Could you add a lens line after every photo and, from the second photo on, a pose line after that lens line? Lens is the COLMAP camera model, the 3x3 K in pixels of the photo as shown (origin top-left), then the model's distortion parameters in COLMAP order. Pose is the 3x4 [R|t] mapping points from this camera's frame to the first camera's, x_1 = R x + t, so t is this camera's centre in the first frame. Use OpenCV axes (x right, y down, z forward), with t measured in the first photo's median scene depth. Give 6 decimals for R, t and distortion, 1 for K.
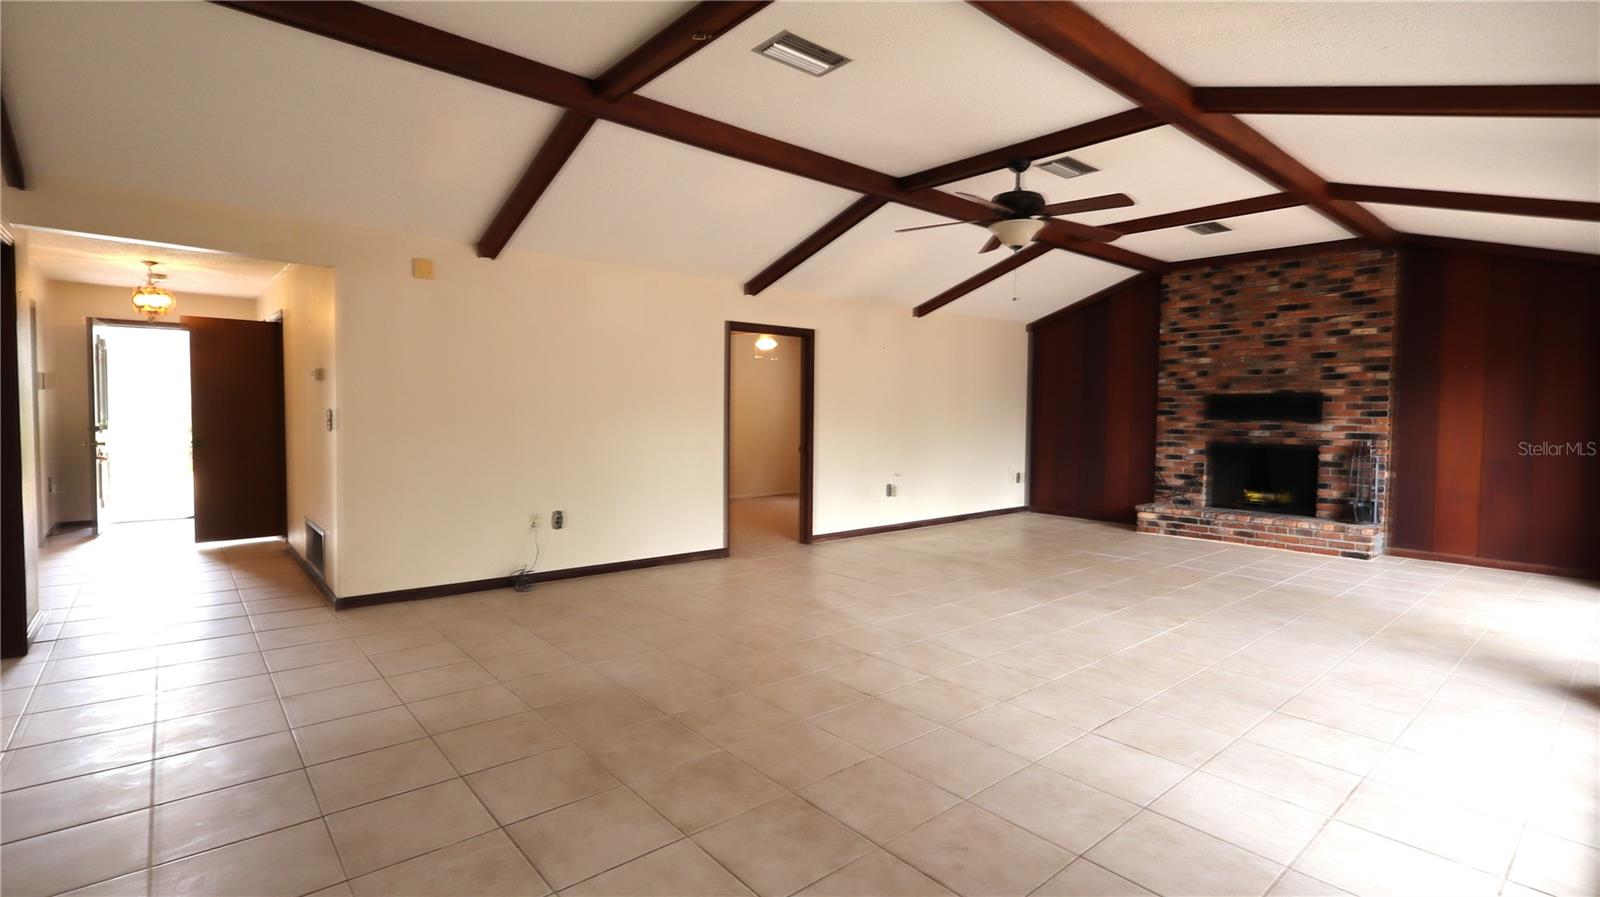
lens RADIAL K [[743.2, 0, 799.4], [0, 743.2, 448.5], [0, 0, 1]] dist [-0.001294, 0.000644]
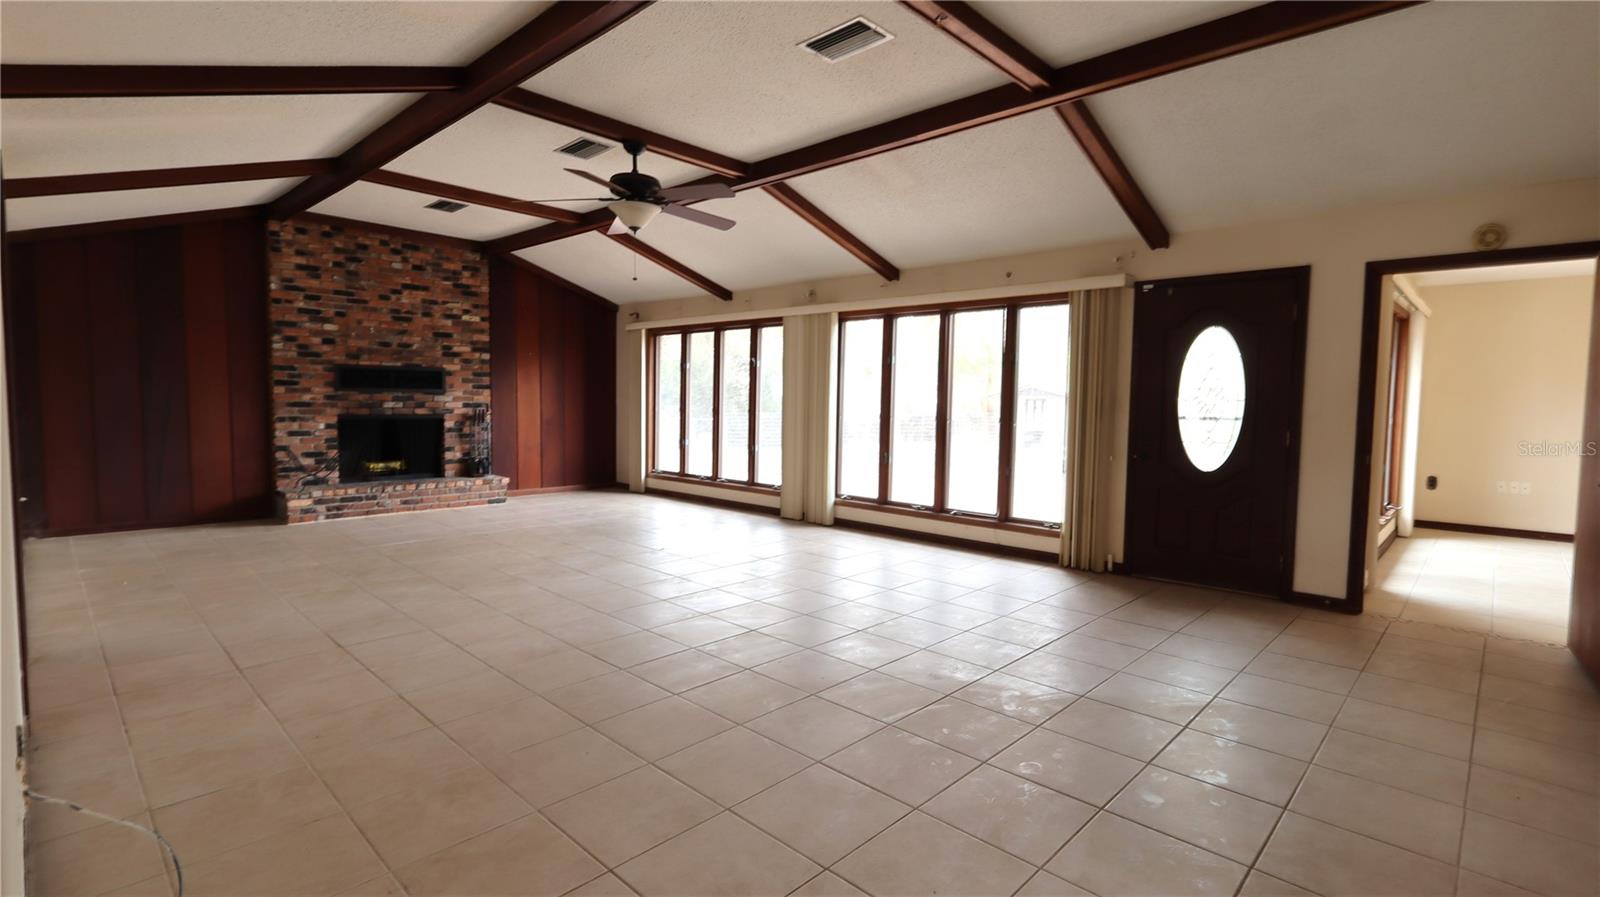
lens RADIAL K [[743.2, 0, 801.1], [0, 743.2, 445.4], [0, 0, 1]] dist [-0.001294, 0.000644]
pose [[-0.101210, -0.069232, 0.992453, -0.470264], [0.037337, 0.996609, 0.073330, -0.018520], [-0.994164, 0.044477, -0.098282, 0.545660]]
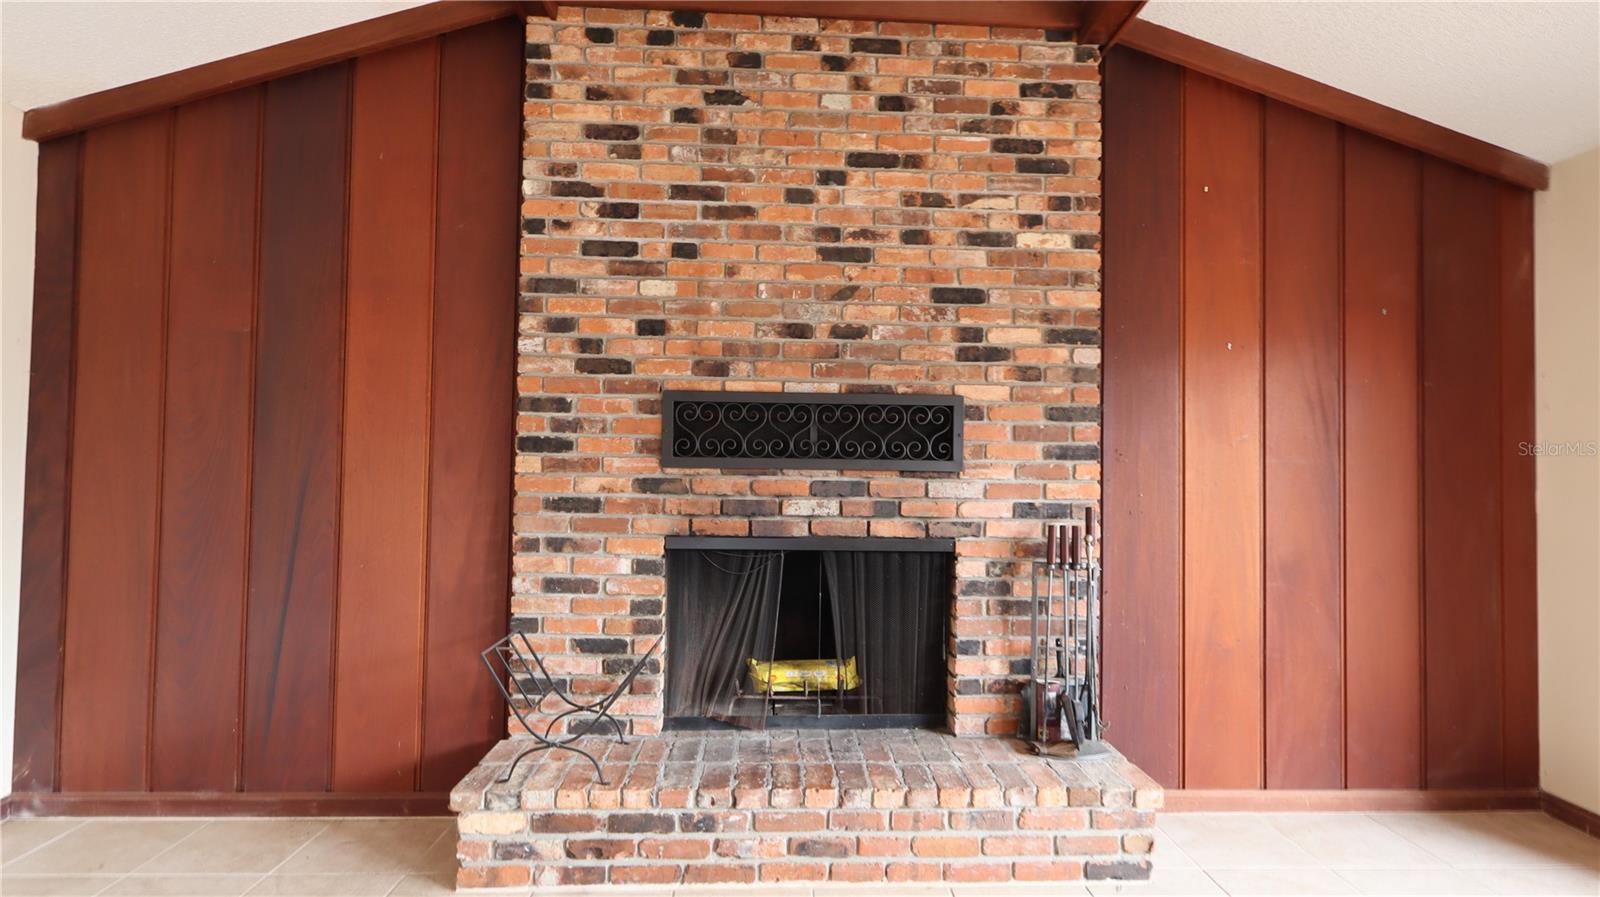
lens RADIAL K [[743.2, 0, 803.5], [0, 743.2, 450.2], [0, 0, 1]] dist [-0.001294, 0.000644]
pose [[0.618463, 0.023533, 0.785461, 0.348407], [0.029253, 0.998169, -0.052940, -0.028812], [-0.785269, 0.055719, 0.616643, 0.795662]]
